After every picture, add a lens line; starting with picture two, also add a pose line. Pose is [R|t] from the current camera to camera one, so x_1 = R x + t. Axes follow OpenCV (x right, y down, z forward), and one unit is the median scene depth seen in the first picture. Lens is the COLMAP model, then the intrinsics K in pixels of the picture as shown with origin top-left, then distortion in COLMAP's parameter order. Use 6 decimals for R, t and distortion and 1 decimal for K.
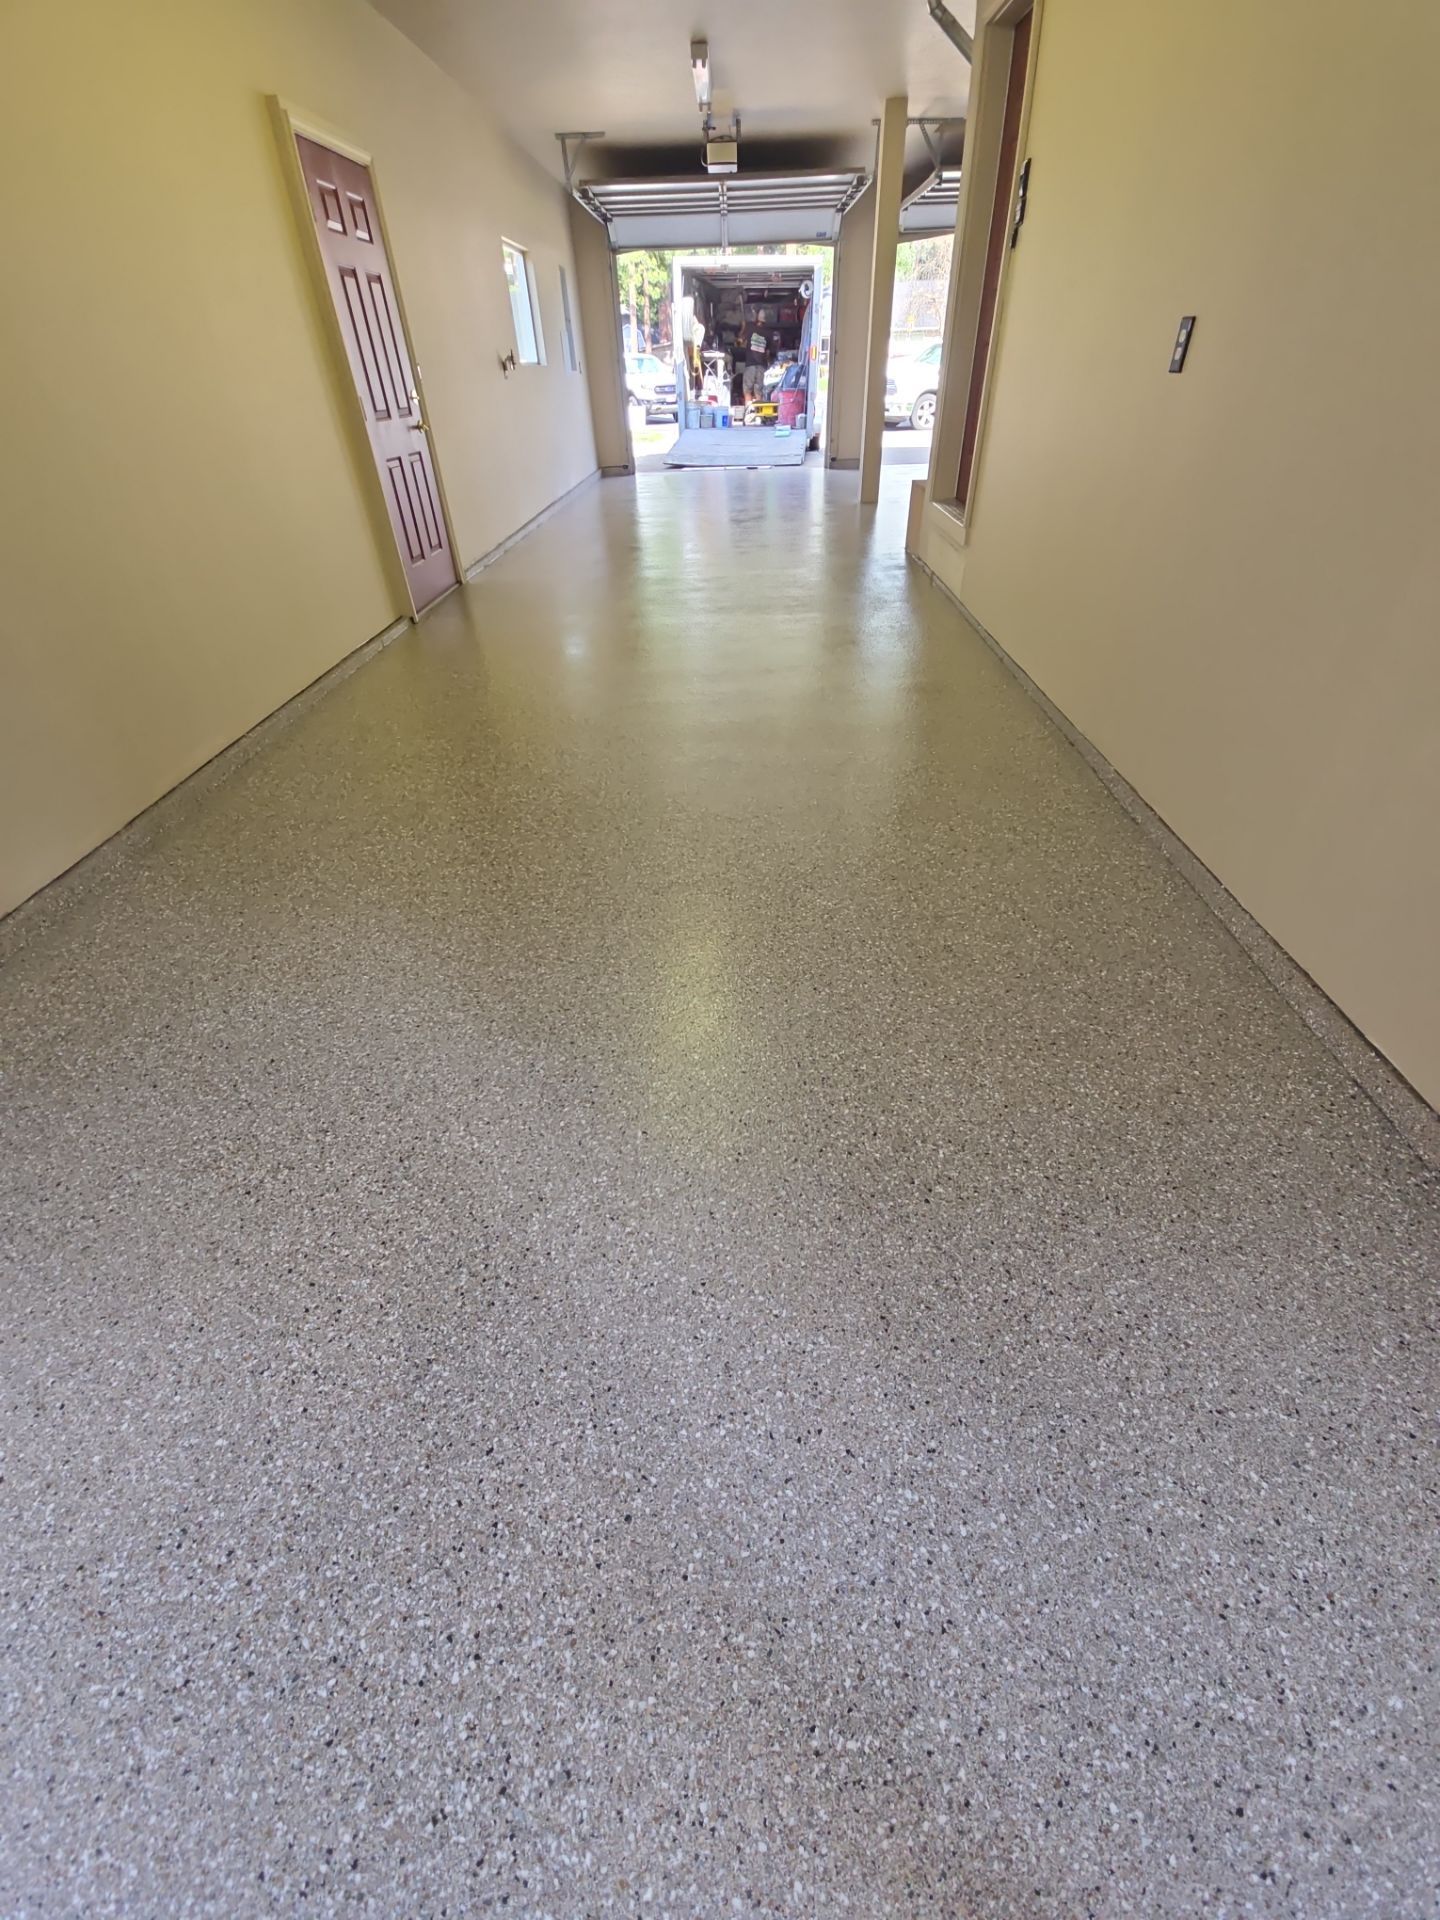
lens RADIAL K [[789.6, 0, 726.0], [0, 789.6, 964.5], [0, 0, 1]] dist [0.005932, -0.005232]
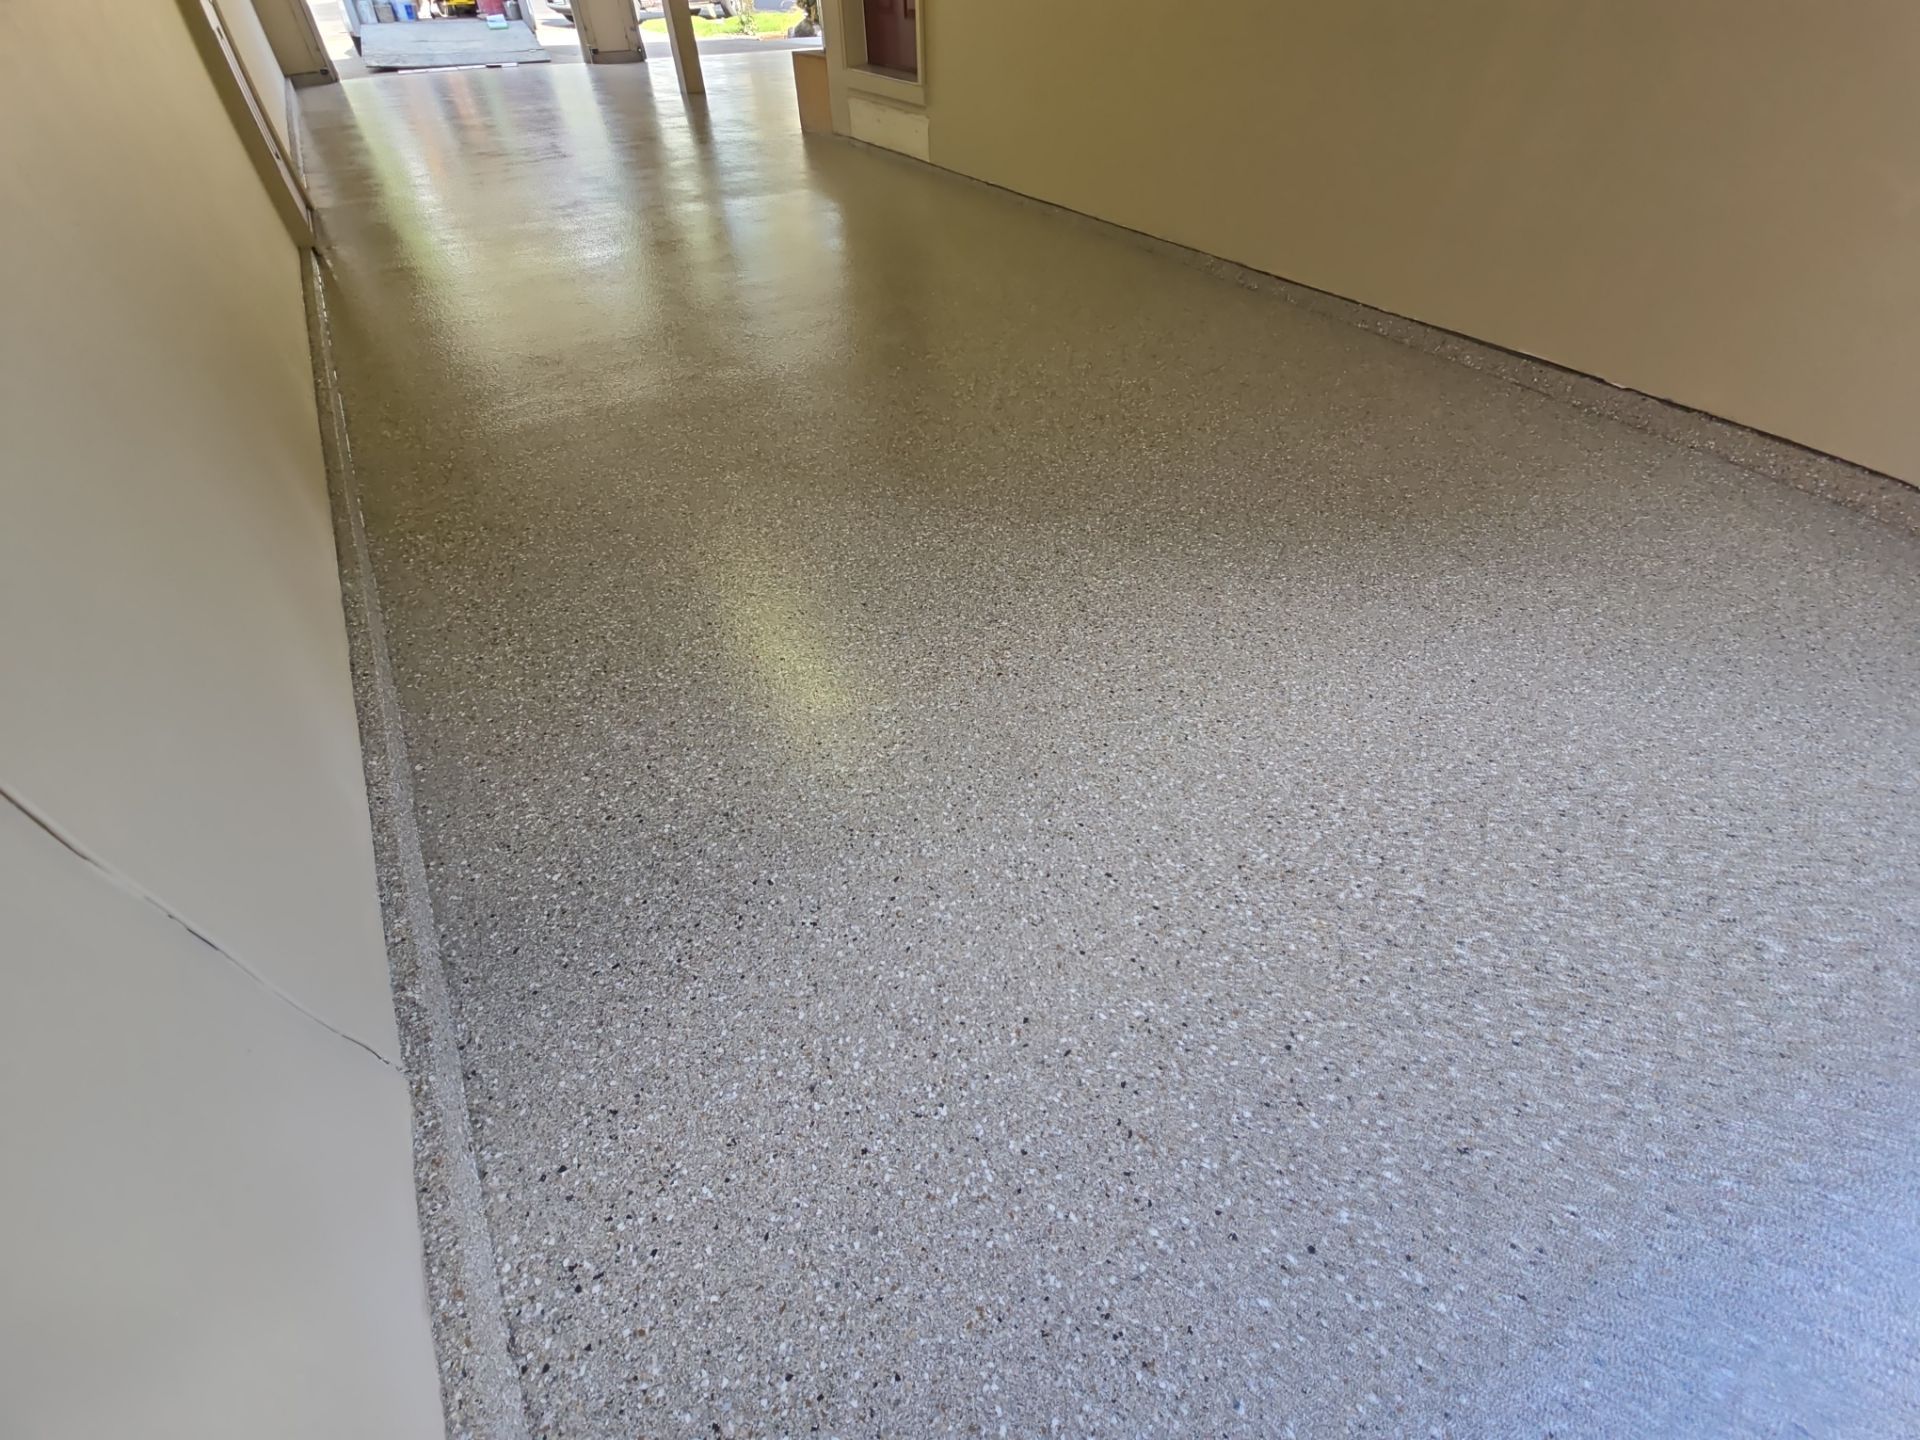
lens RADIAL K [[789.6, 0, 961.0], [0, 789.6, 708.5], [0, 0, 1]] dist [0.005932, -0.005232]
pose [[0.835586, -0.365120, 0.410467, -1.015600], [0.318486, 0.930760, 0.179591, 0.114575], [-0.447618, -0.019336, 0.894016, 0.066586]]
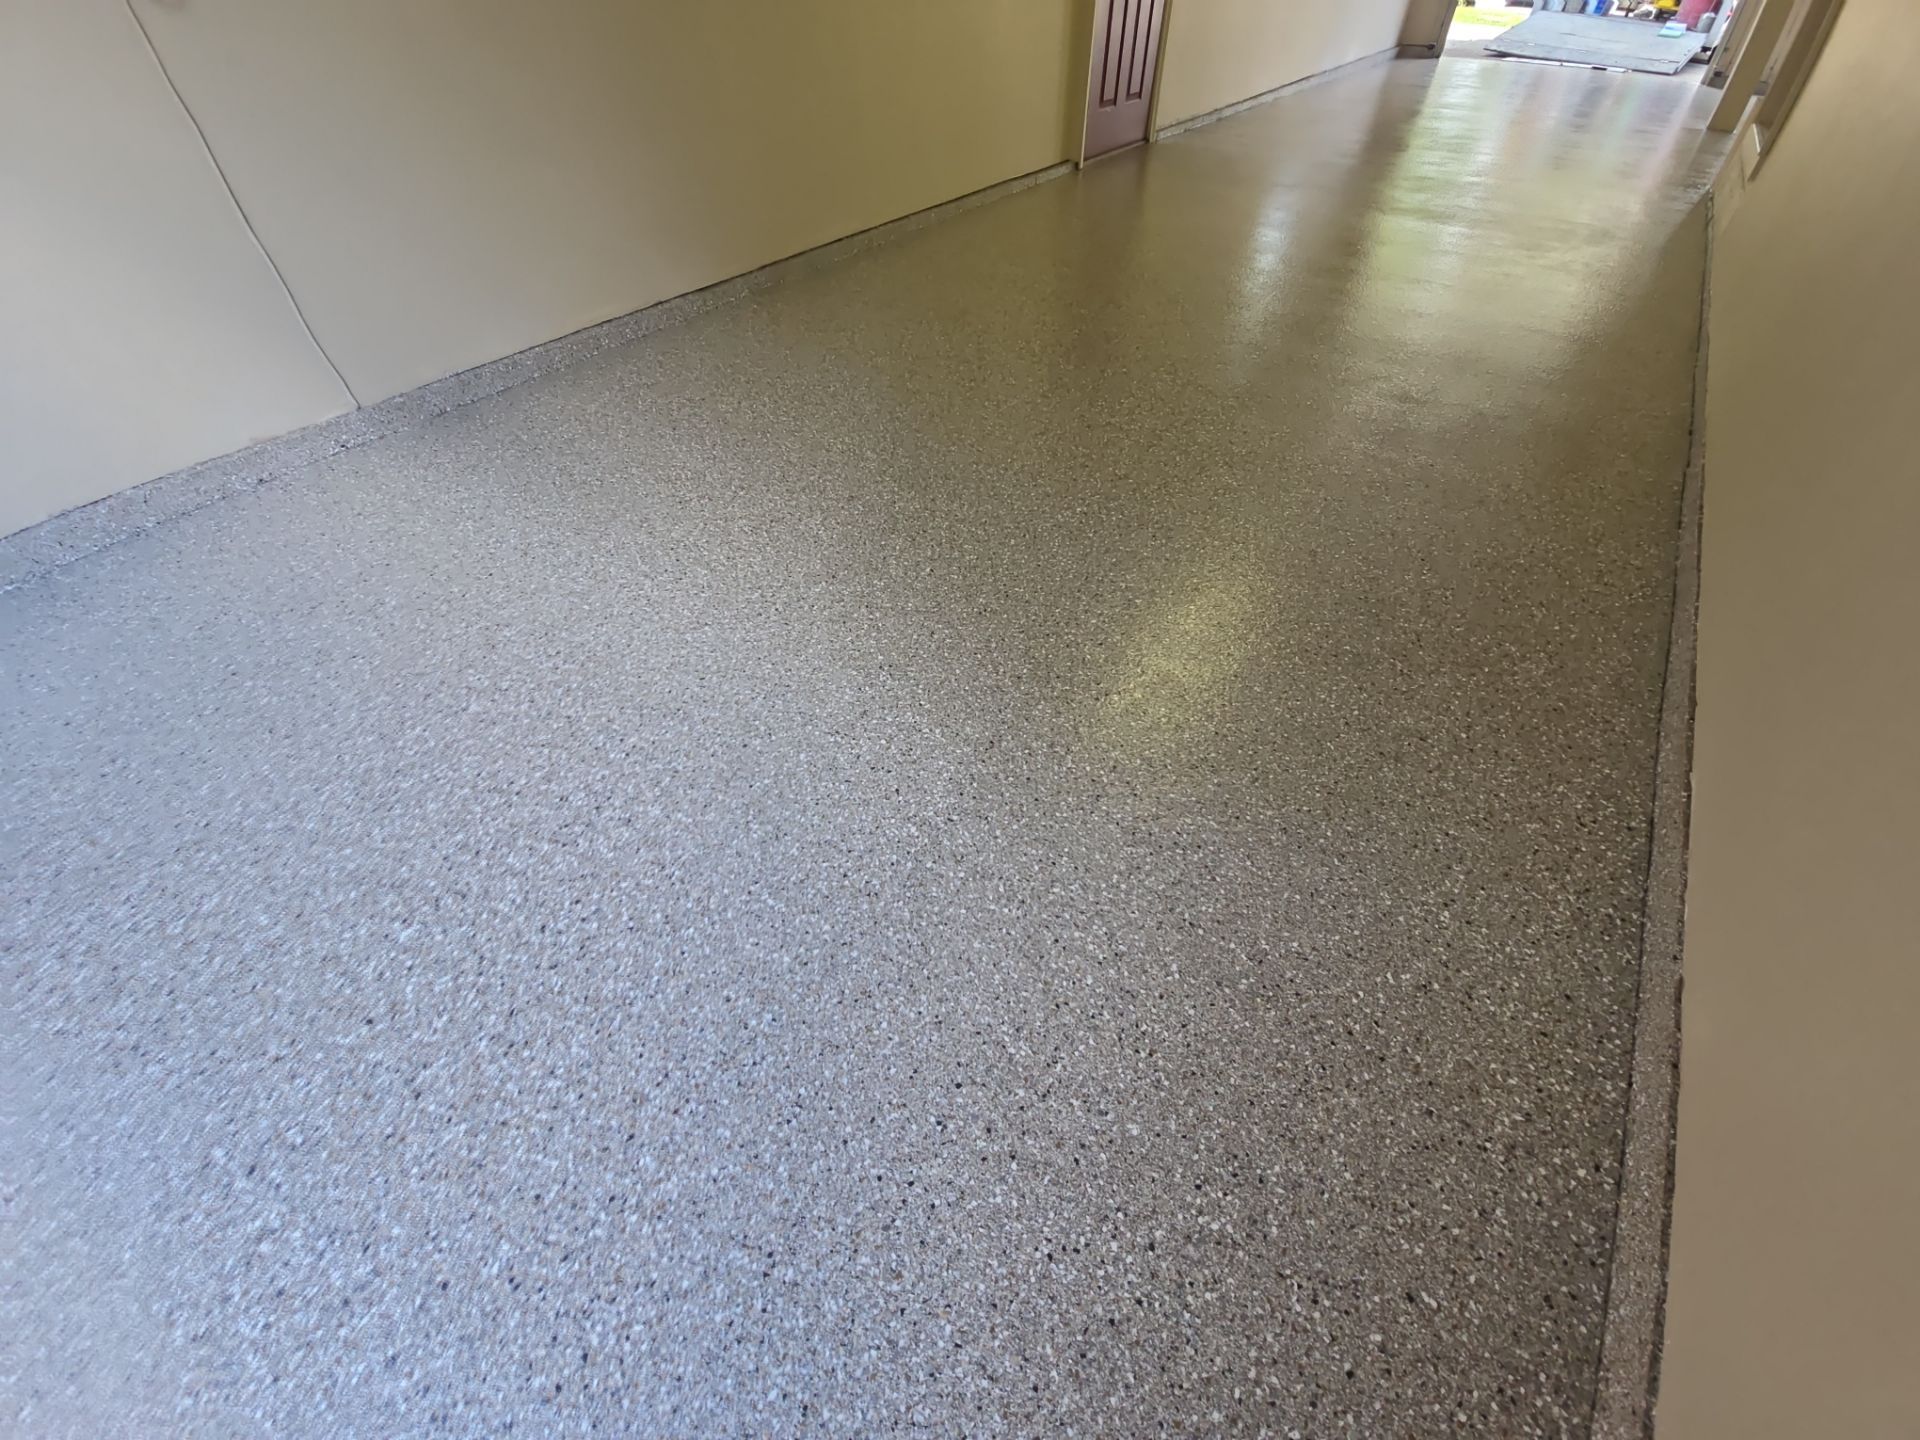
lens RADIAL K [[789.6, 0, 945.0], [0, 789.6, 705.9], [0, 0, 1]] dist [0.005932, -0.005232]
pose [[0.821988, 0.421994, -0.382436, 0.445759], [-0.365967, 0.905917, 0.213032, 0.132631], [0.436353, -0.035151, 0.899089, -0.075401]]
